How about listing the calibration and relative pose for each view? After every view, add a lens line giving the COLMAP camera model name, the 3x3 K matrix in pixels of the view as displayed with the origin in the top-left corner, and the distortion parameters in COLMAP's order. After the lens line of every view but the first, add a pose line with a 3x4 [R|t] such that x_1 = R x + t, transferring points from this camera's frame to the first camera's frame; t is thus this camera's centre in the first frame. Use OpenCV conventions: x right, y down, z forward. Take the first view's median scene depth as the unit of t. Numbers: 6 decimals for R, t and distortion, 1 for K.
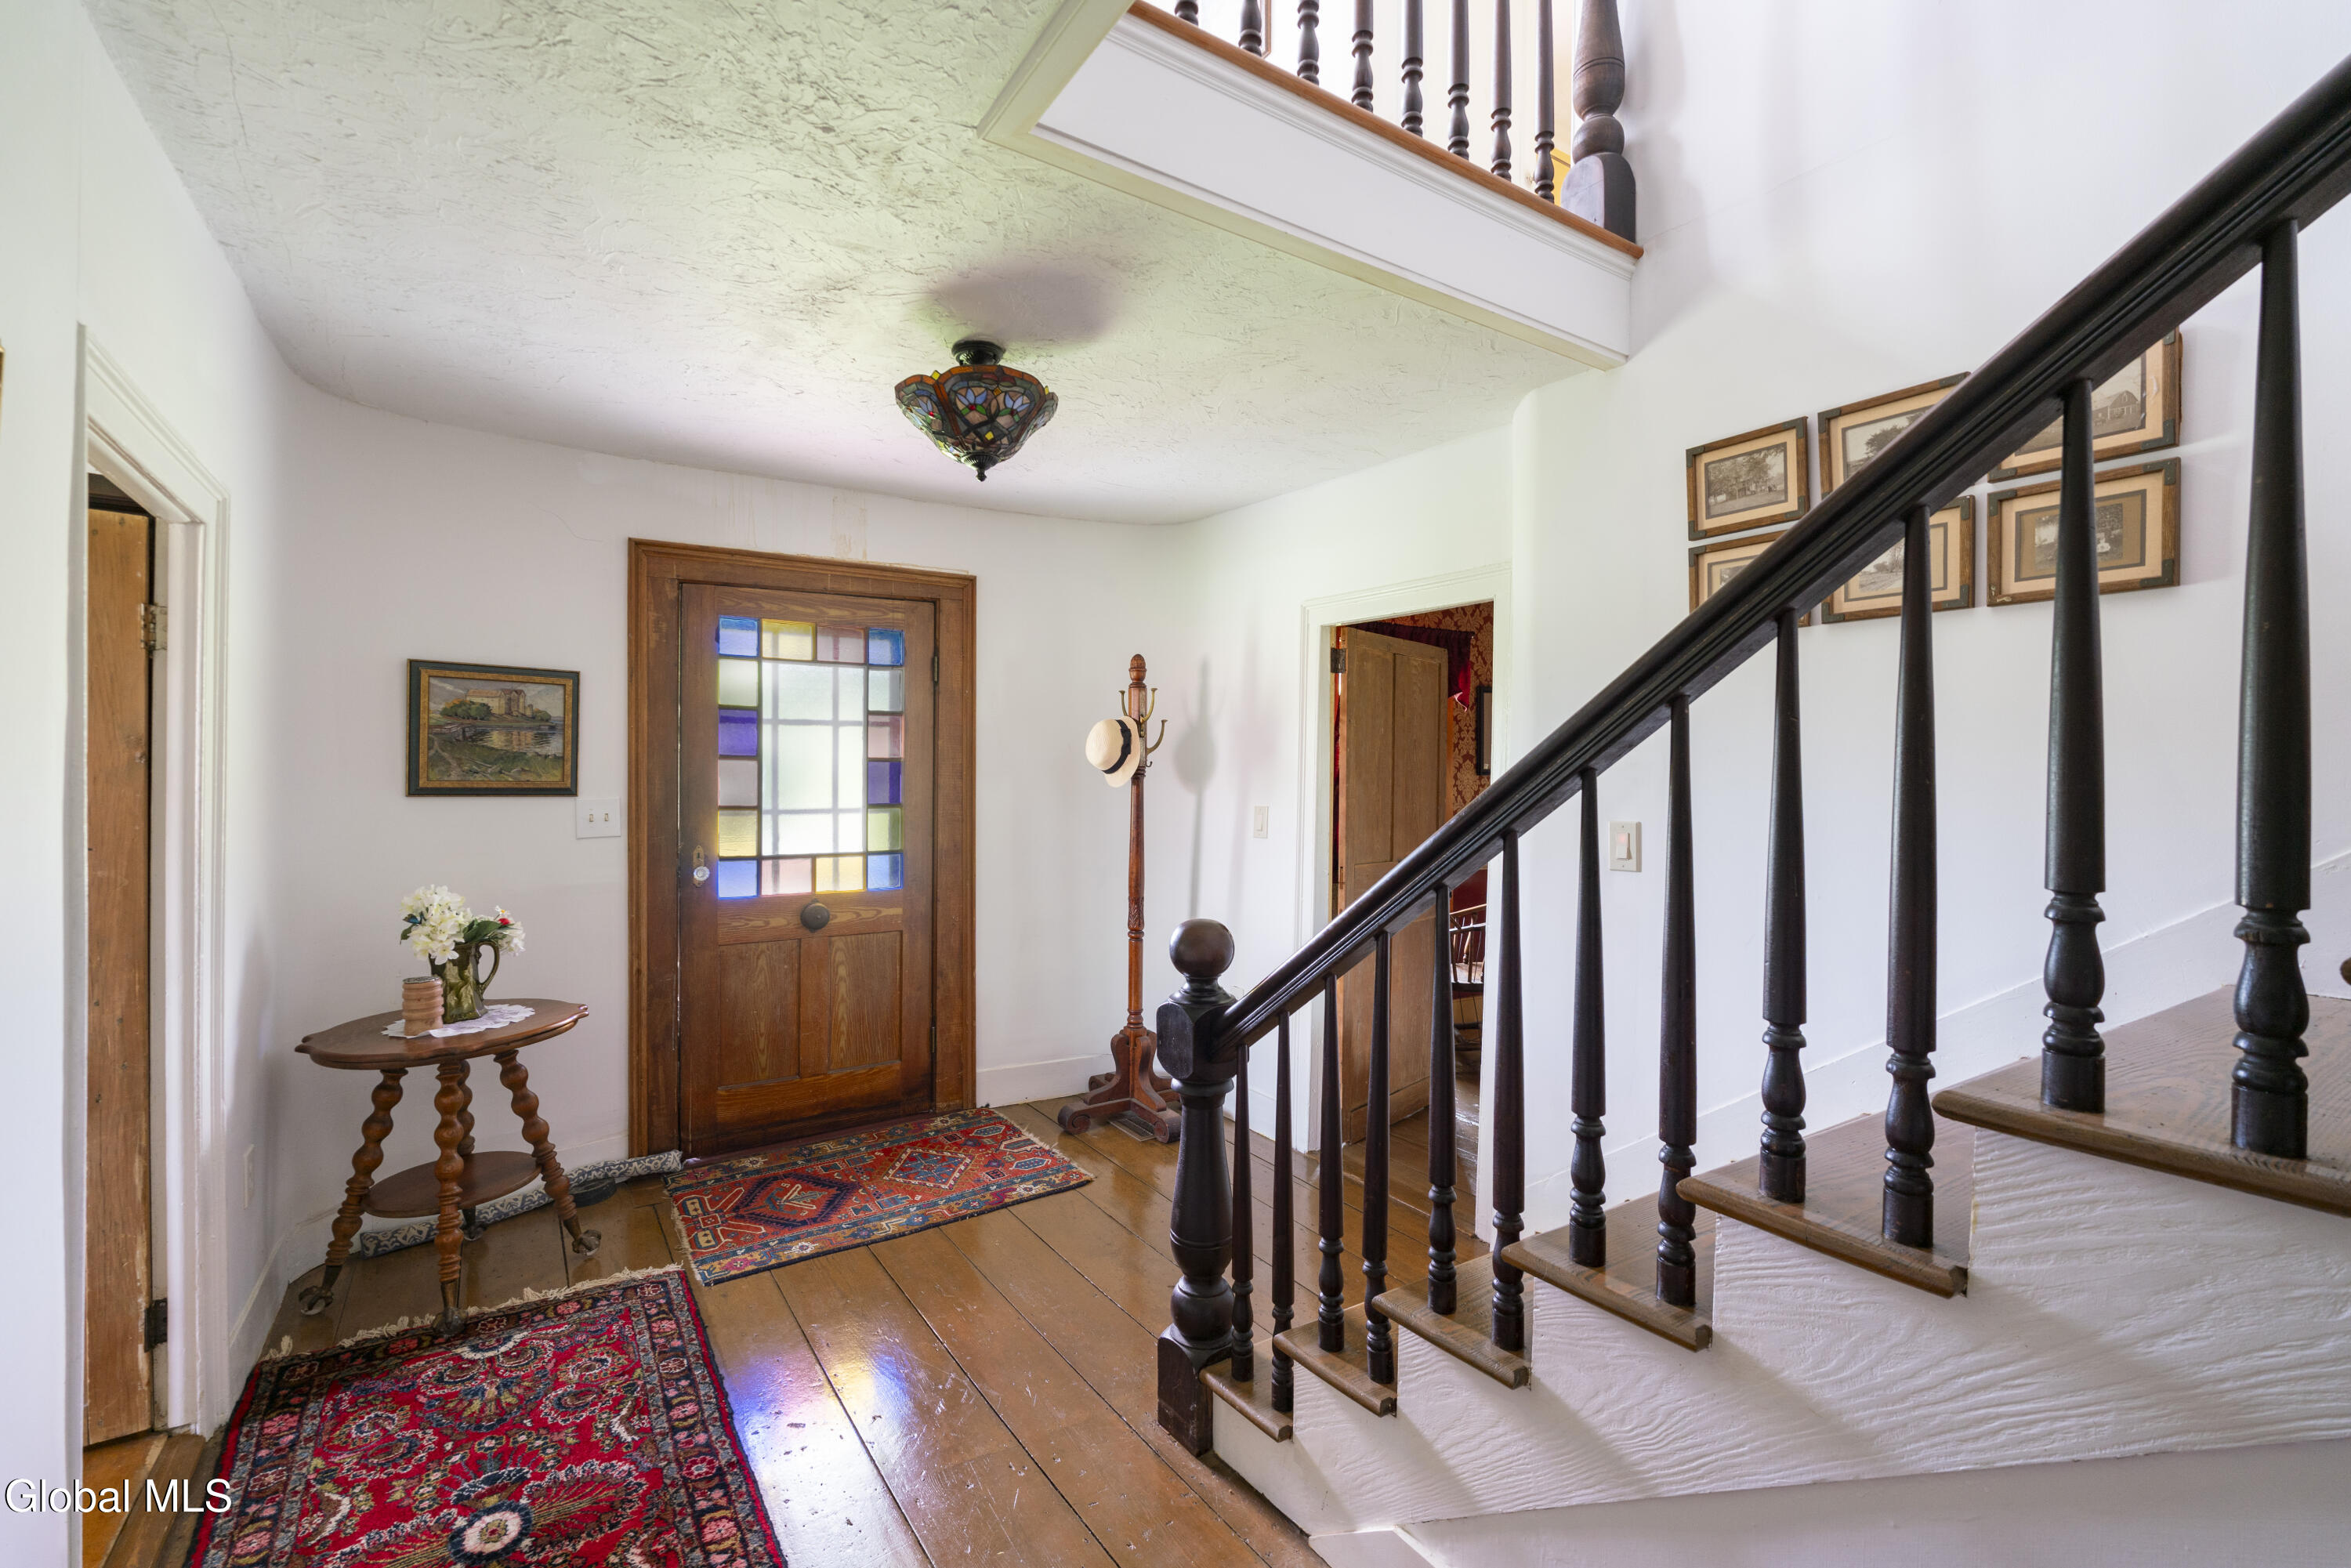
lens RADIAL K [[1034.2, 0, 1171.0], [0, 1034.2, 786.6], [0, 0, 1]] dist [-0.005253, -0.000108]
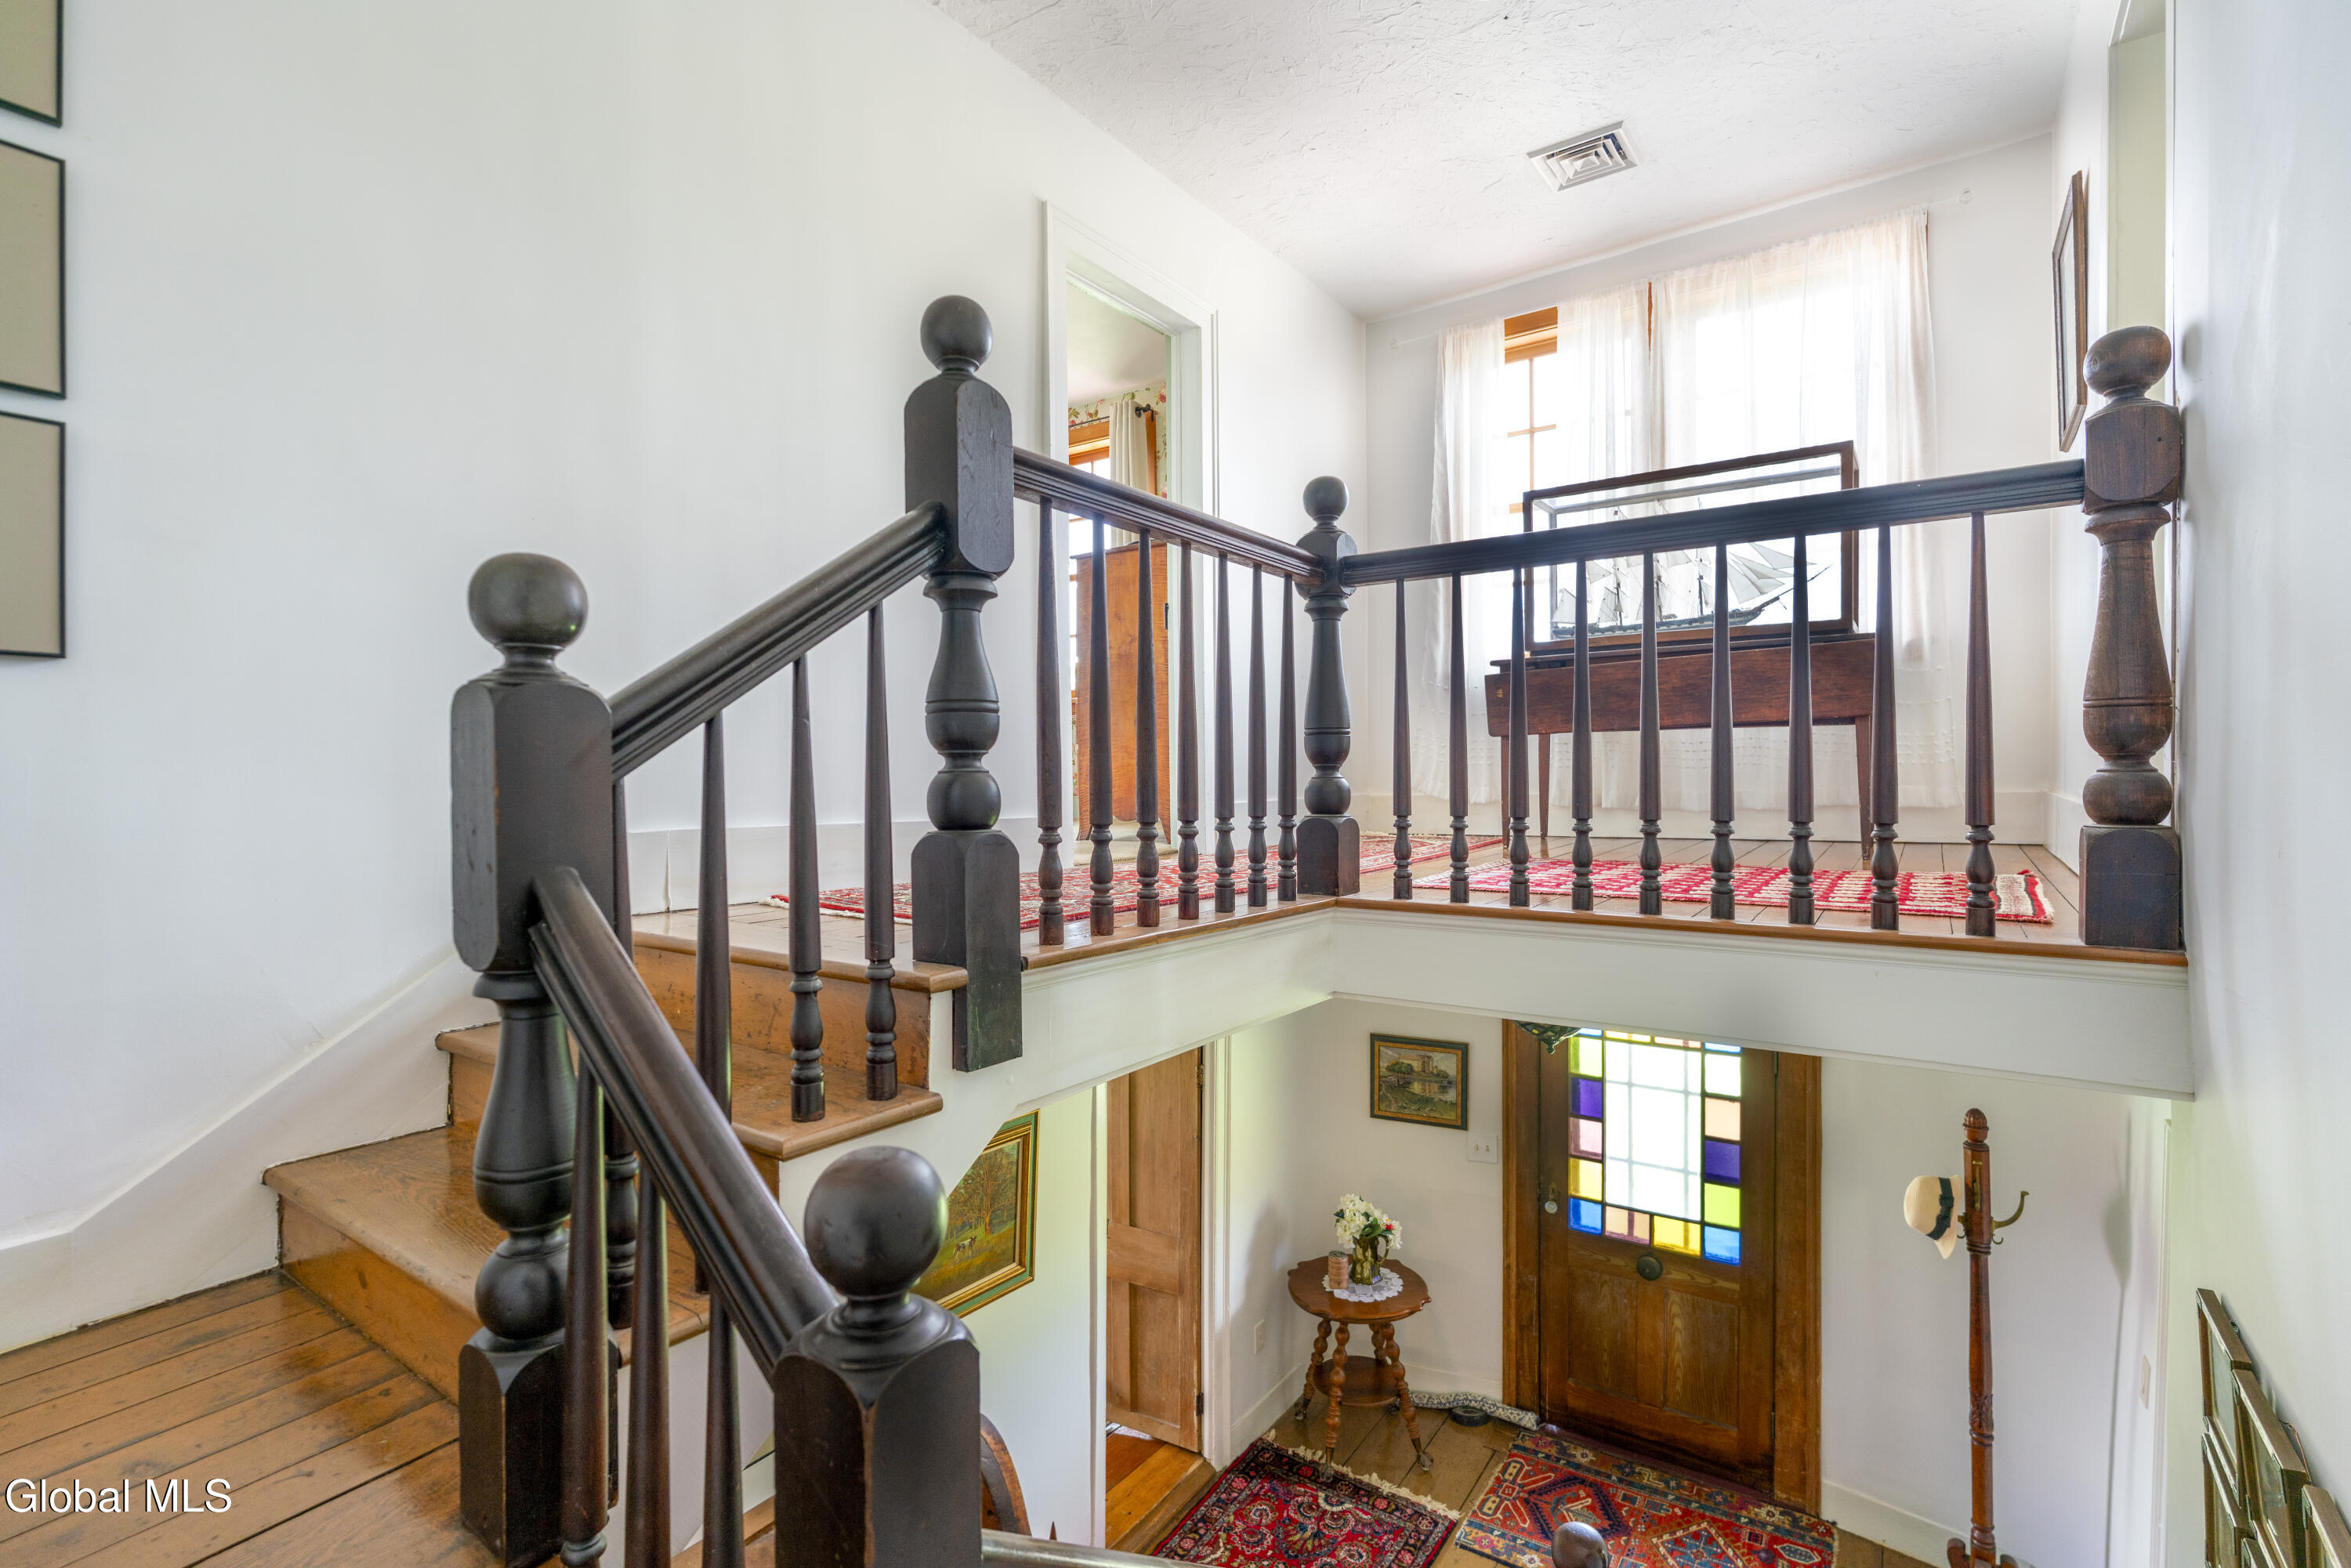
lens RADIAL K [[1087.5, 0, 1169.5], [0, 1087.5, 777.2], [0, 0, 1]] dist [-0.003268, -0.000742]
pose [[0.371646, 0.004312, -0.928365, 0.661972], [-0.004592, 0.999986, 0.002806, -0.483949], [0.928363, 0.003220, 0.371660, 0.067289]]
